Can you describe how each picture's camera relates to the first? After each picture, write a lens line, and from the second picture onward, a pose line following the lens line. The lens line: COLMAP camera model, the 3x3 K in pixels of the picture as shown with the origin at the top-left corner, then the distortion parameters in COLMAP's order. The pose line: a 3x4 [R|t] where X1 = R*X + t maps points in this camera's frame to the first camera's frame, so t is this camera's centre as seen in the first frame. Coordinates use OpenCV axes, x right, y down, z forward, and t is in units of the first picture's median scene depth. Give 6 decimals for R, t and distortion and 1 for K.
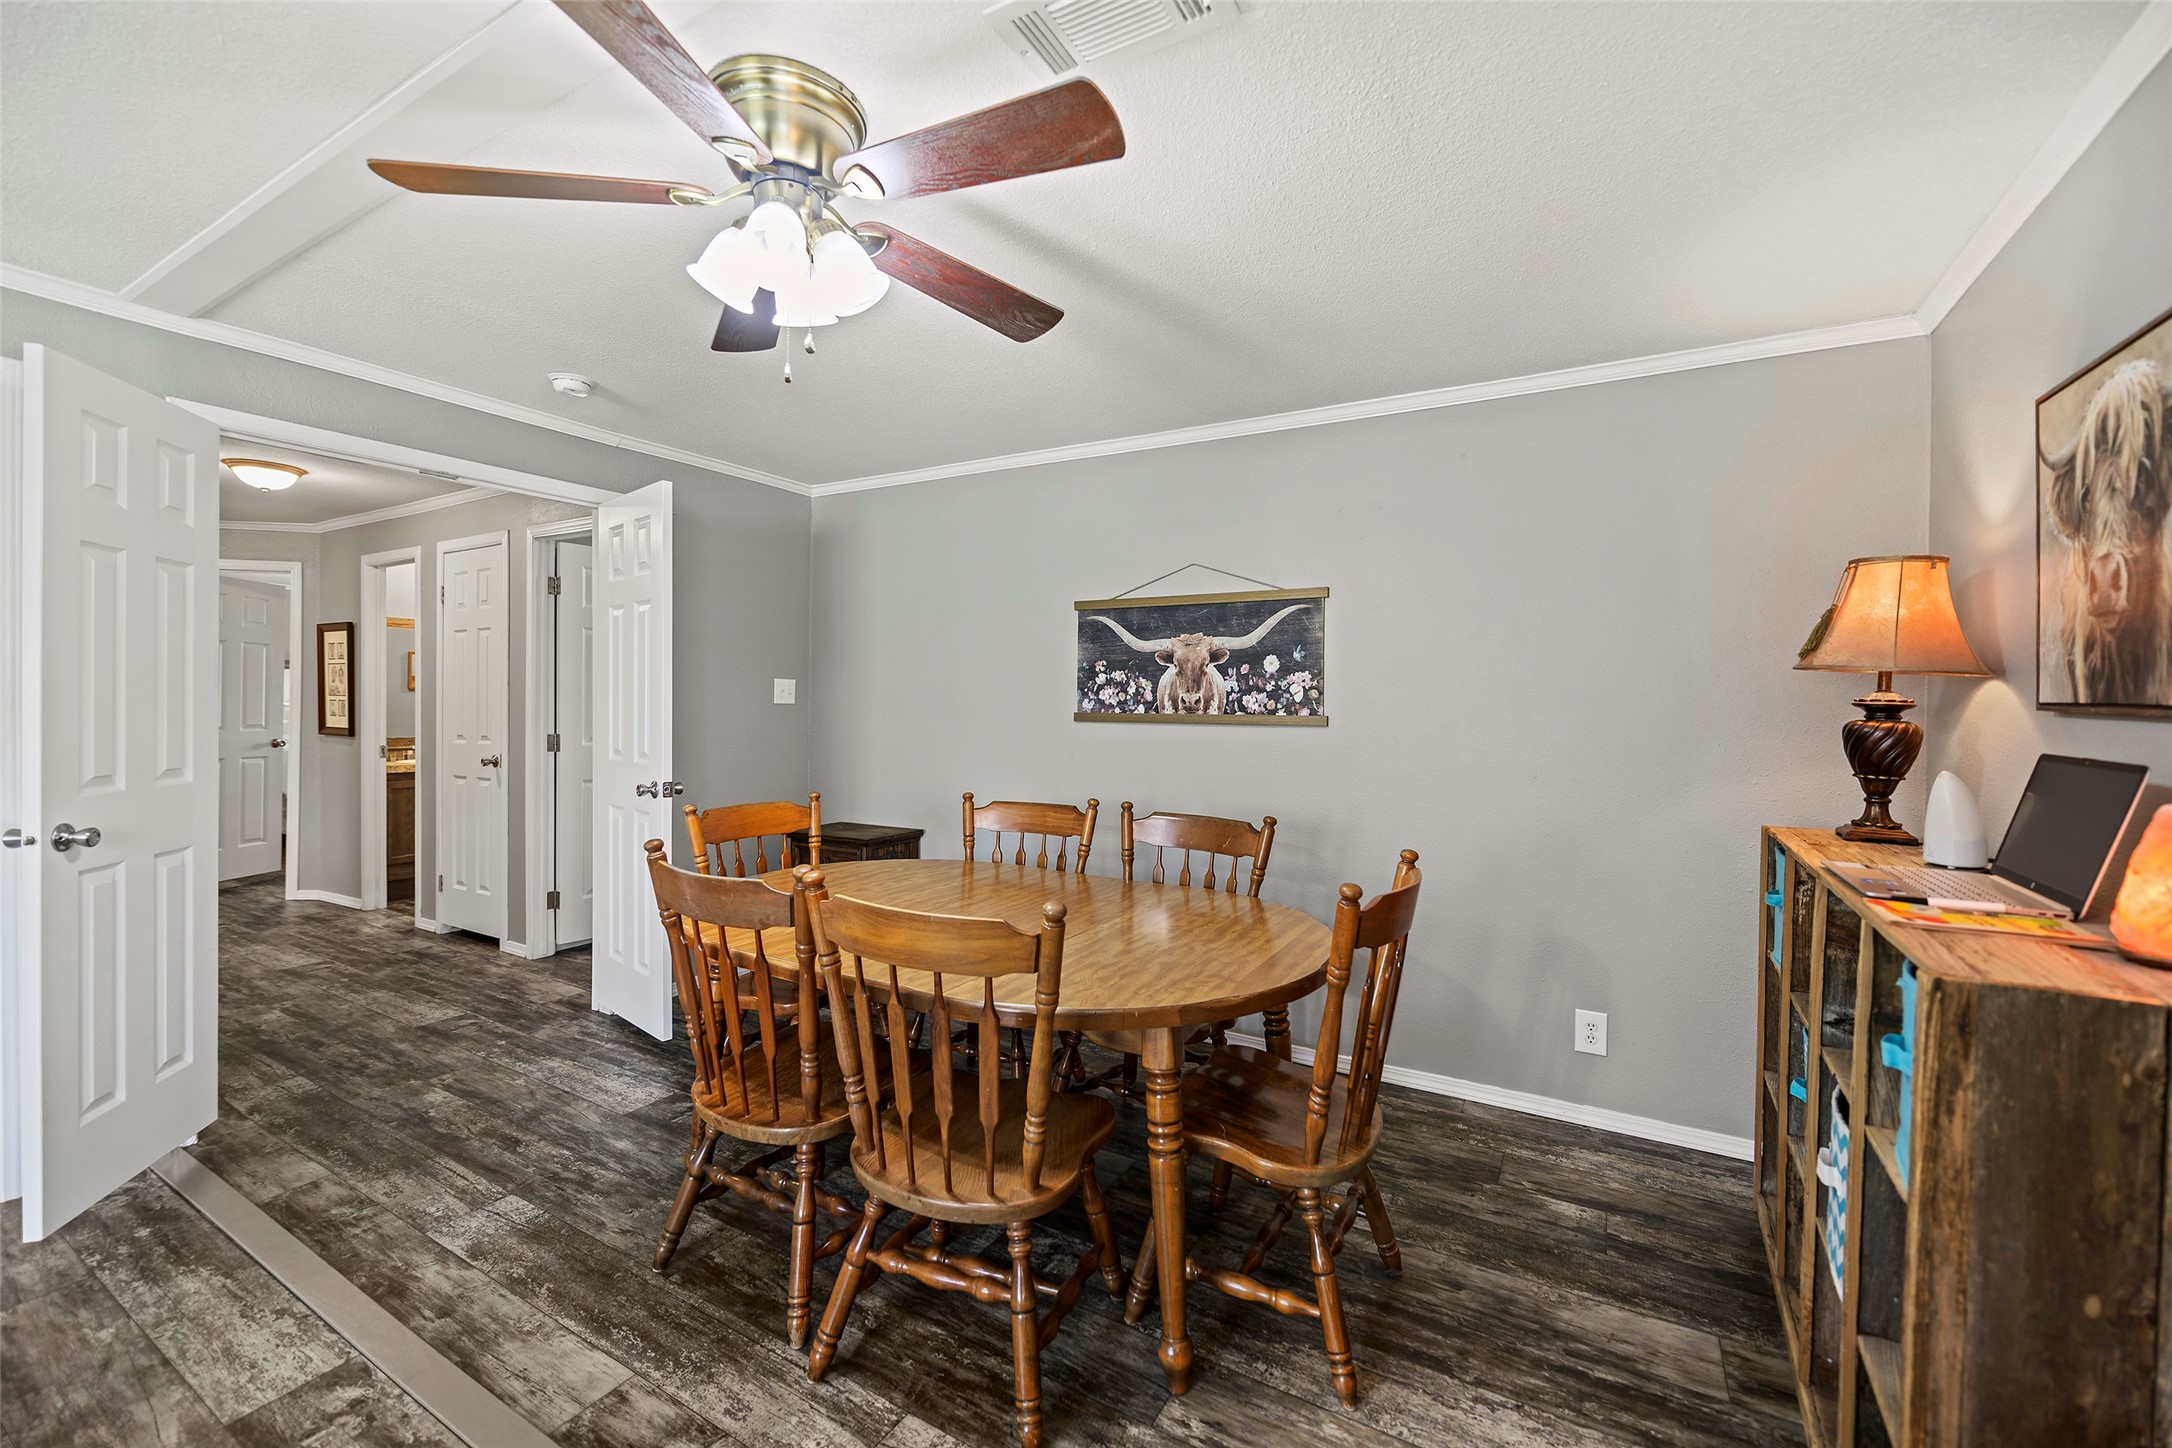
lens RADIAL K [[882.0, 0, 1091.2], [0, 882.0, 704.6], [0, 0, 1]] dist [-0.003272, -0.000386]
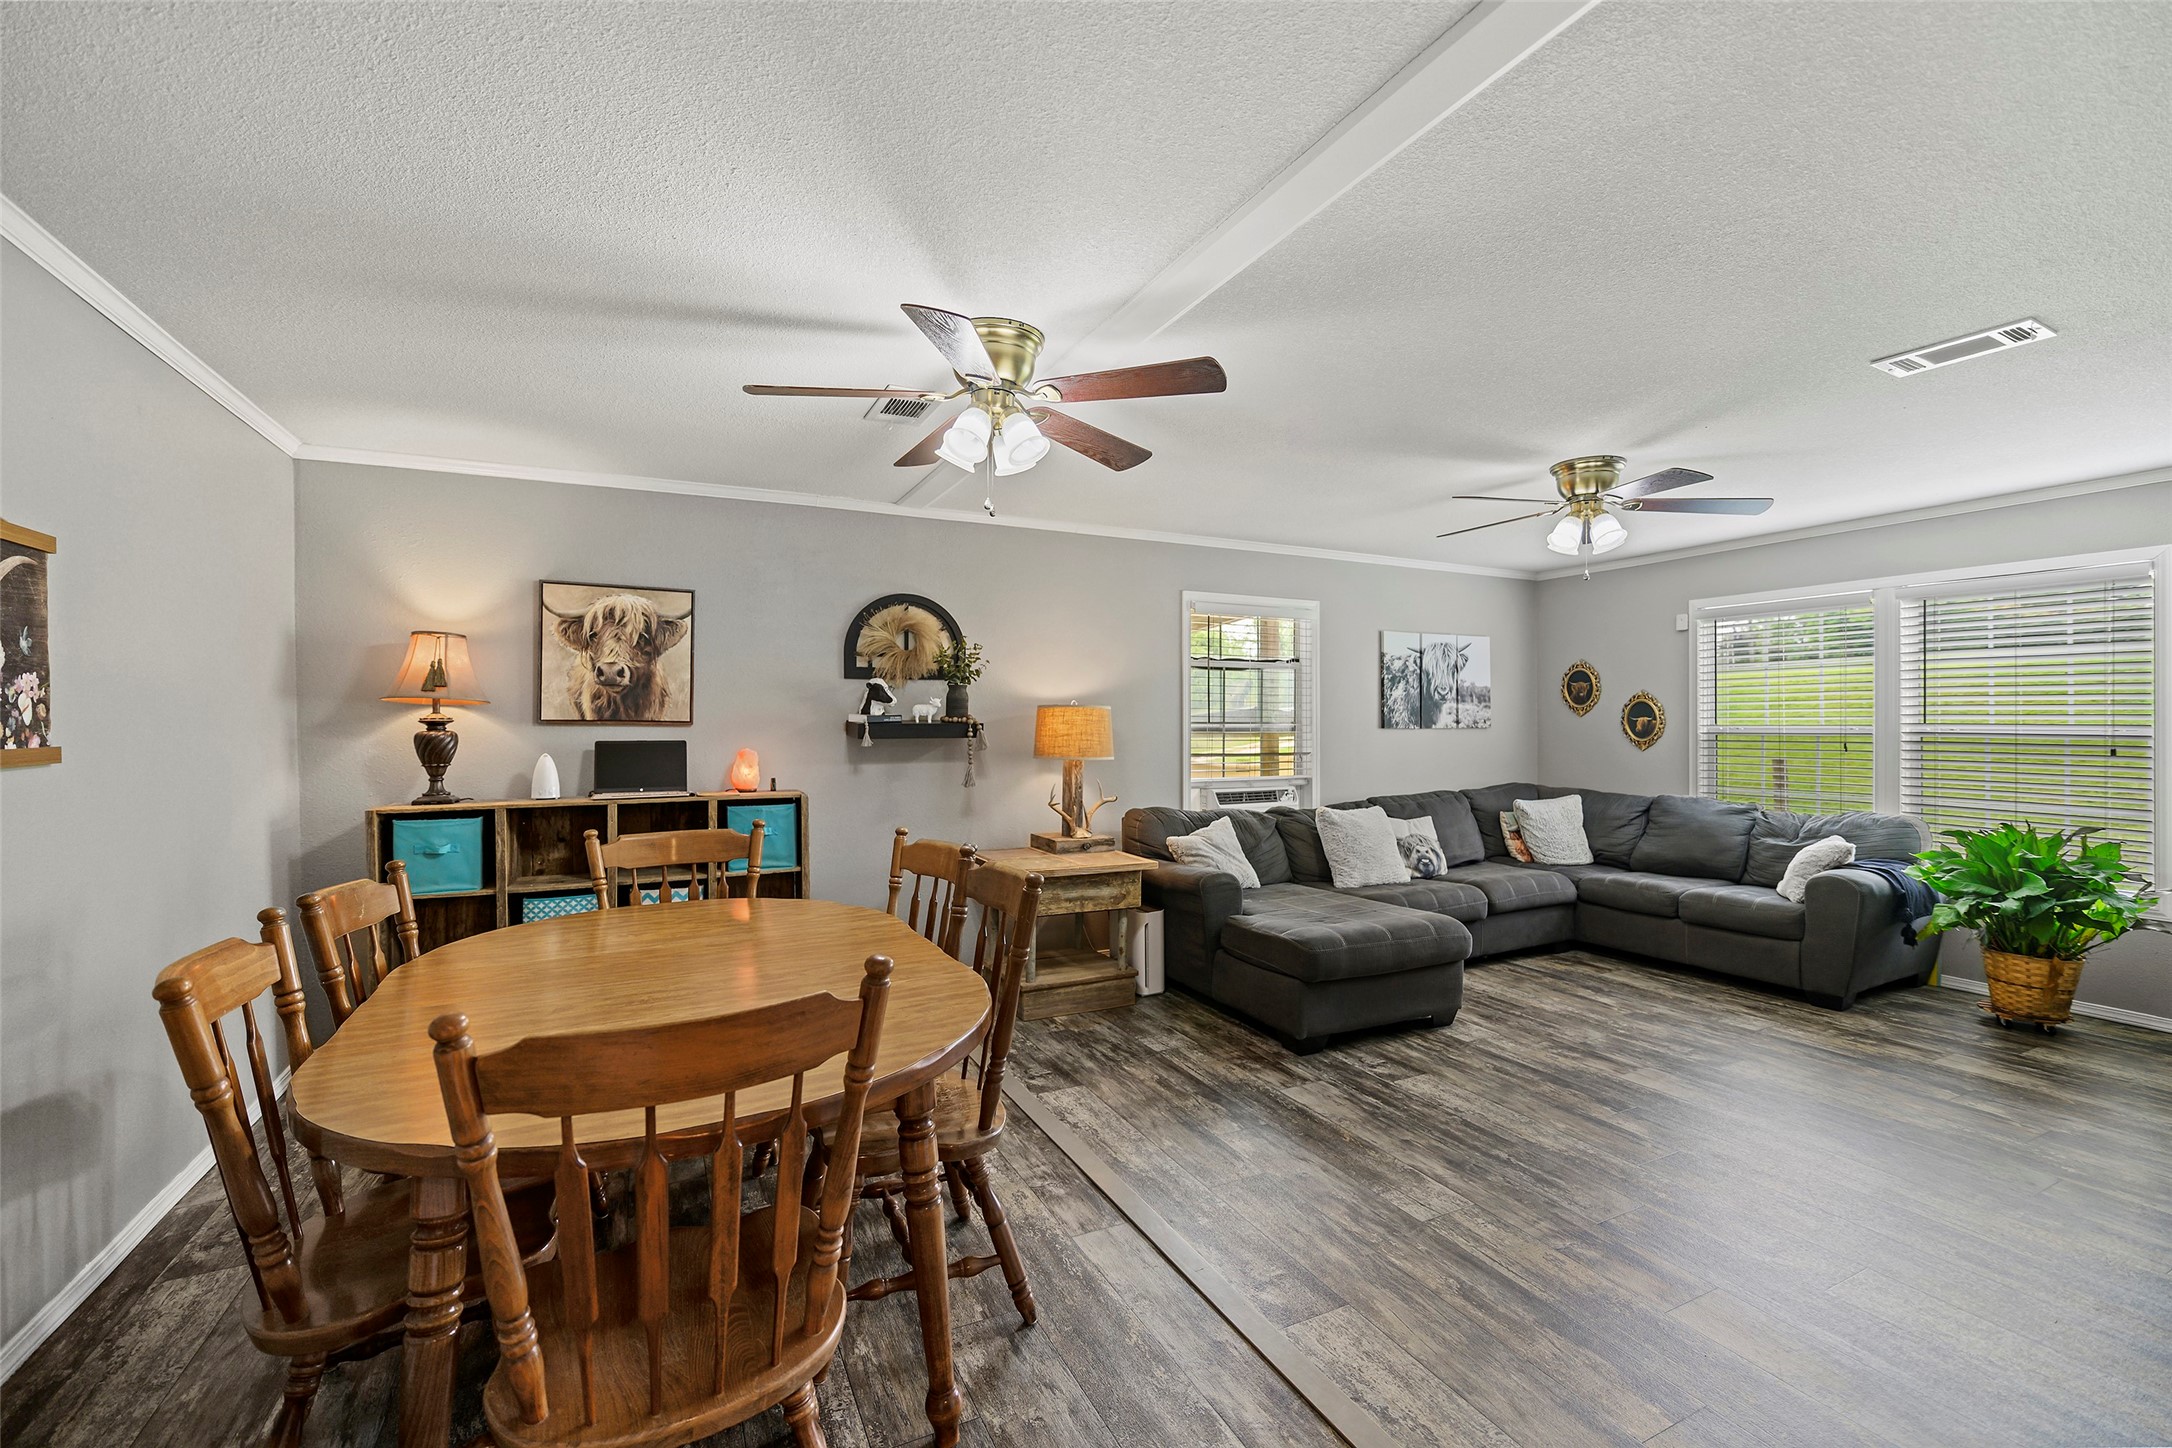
lens RADIAL K [[896.8, 0, 1086.8], [0, 896.8, 729.8], [0, 0, 1]] dist [-0.010103, 0.000233]
pose [[-0.833846, -0.015351, 0.551783, -0.664395], [-0.005072, 0.999784, 0.020150, -0.014763], [-0.551974, 0.014003, -0.833744, 1.099295]]
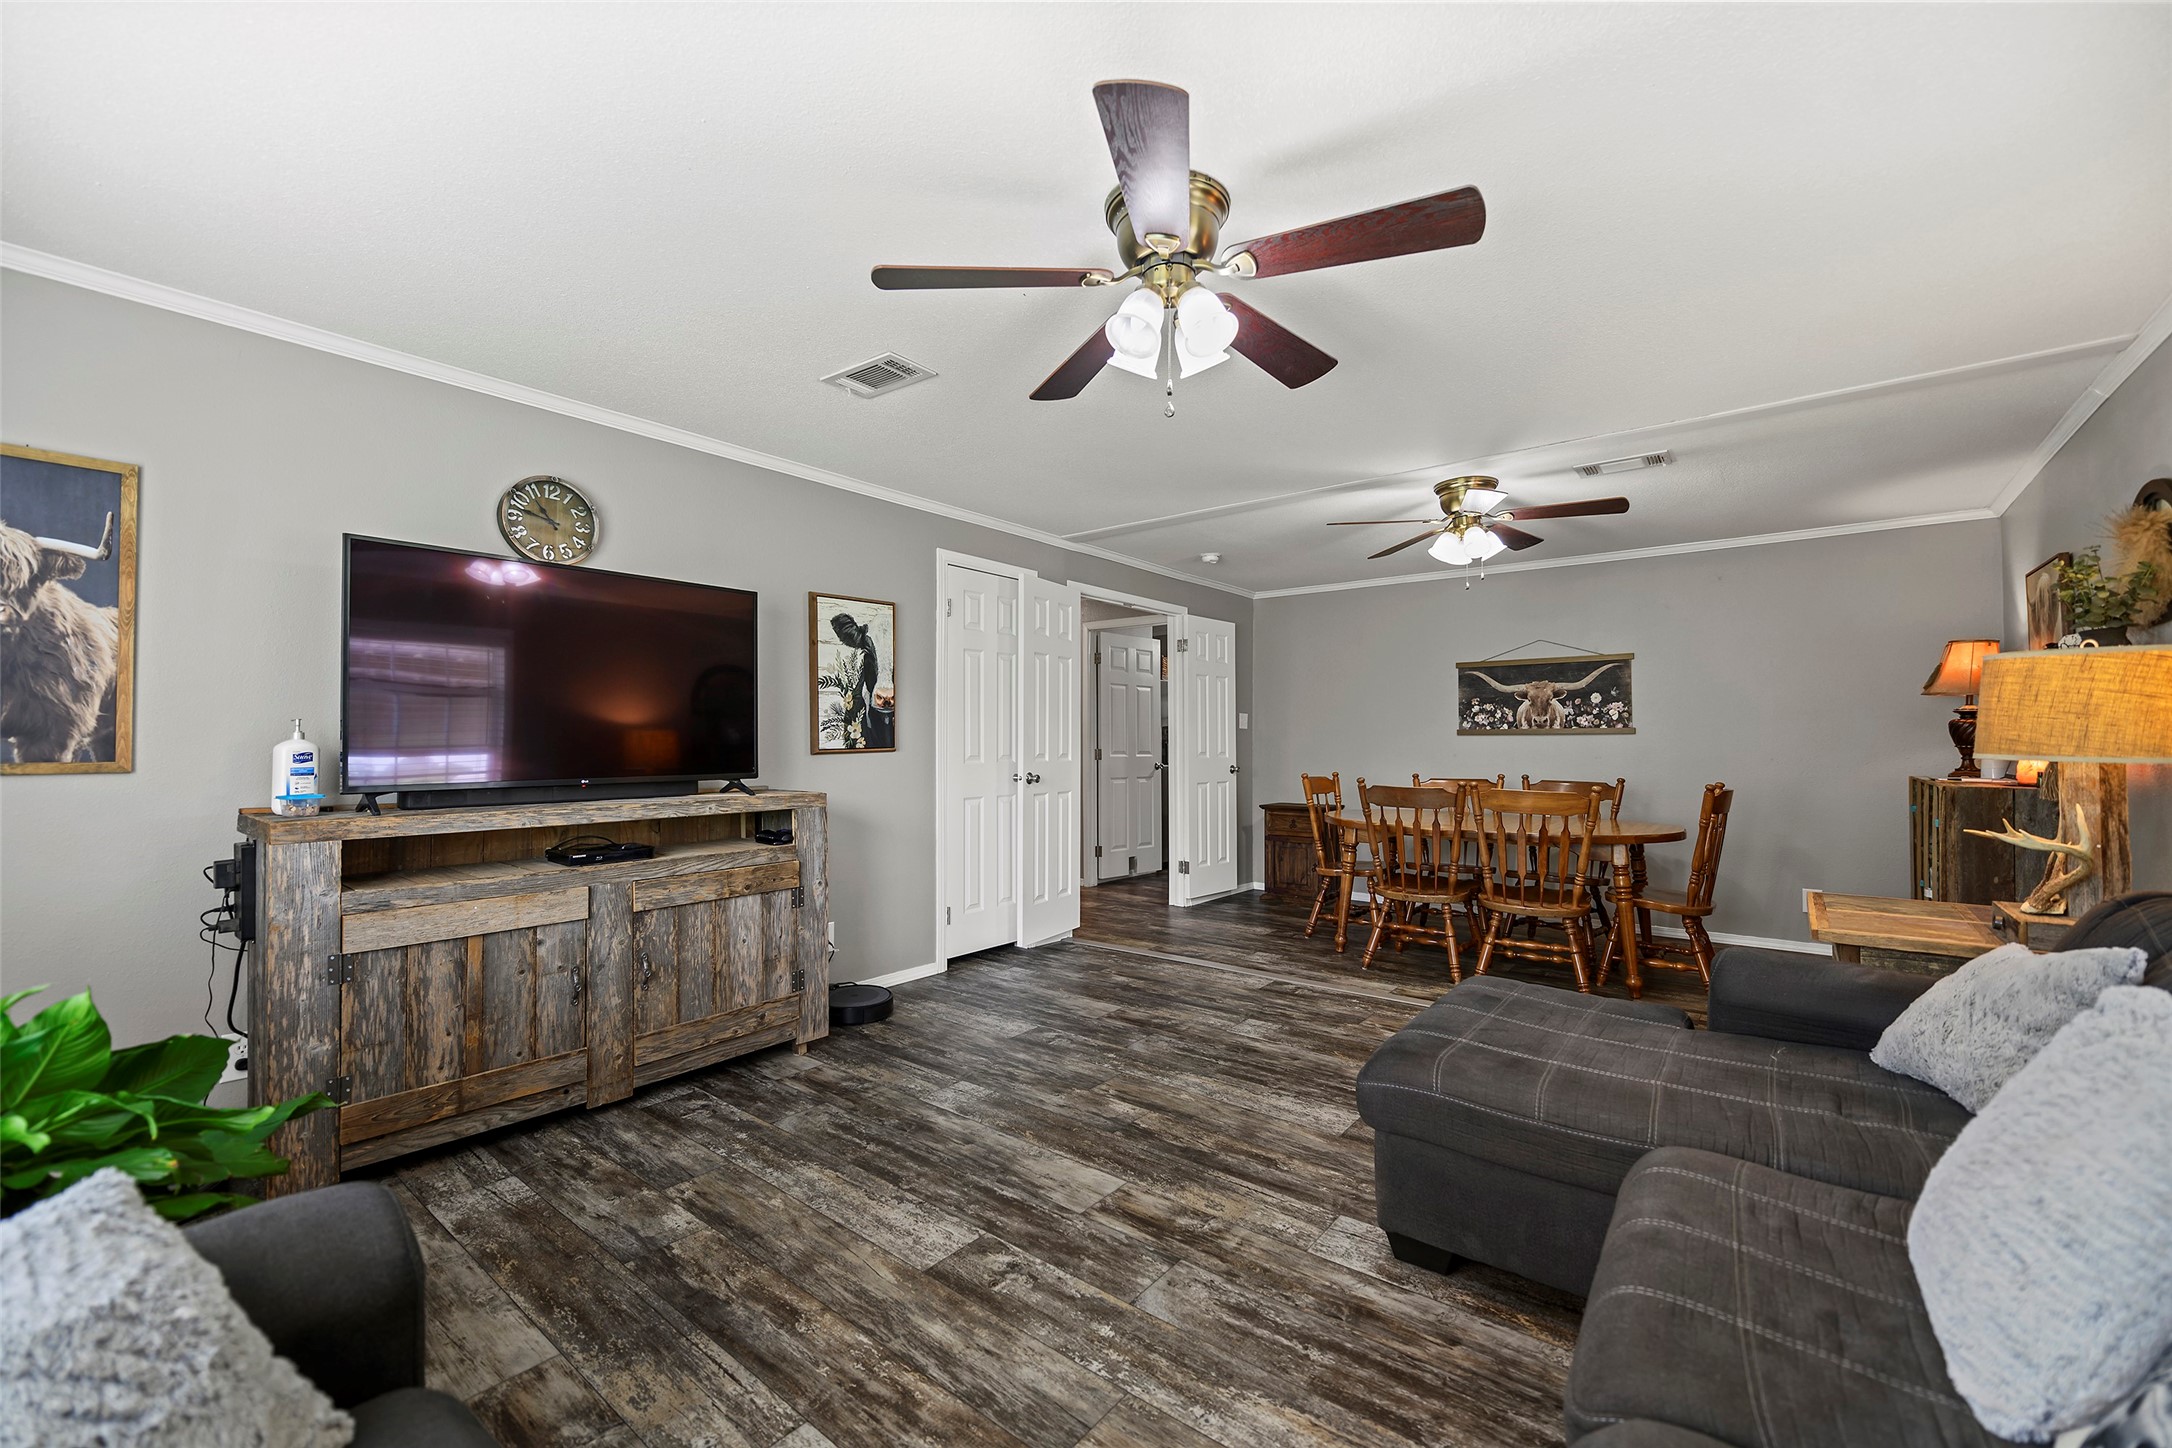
lens RADIAL K [[873.7, 0, 1082.7], [0, 873.7, 723.6], [0, 0, 1]] dist [-0.011195, -0.000079]
pose [[0.988693, -0.012859, -0.149399, -0.536597], [0.008676, 0.999553, -0.028619, 0.043872], [0.149701, 0.026999, 0.988363, -0.828349]]
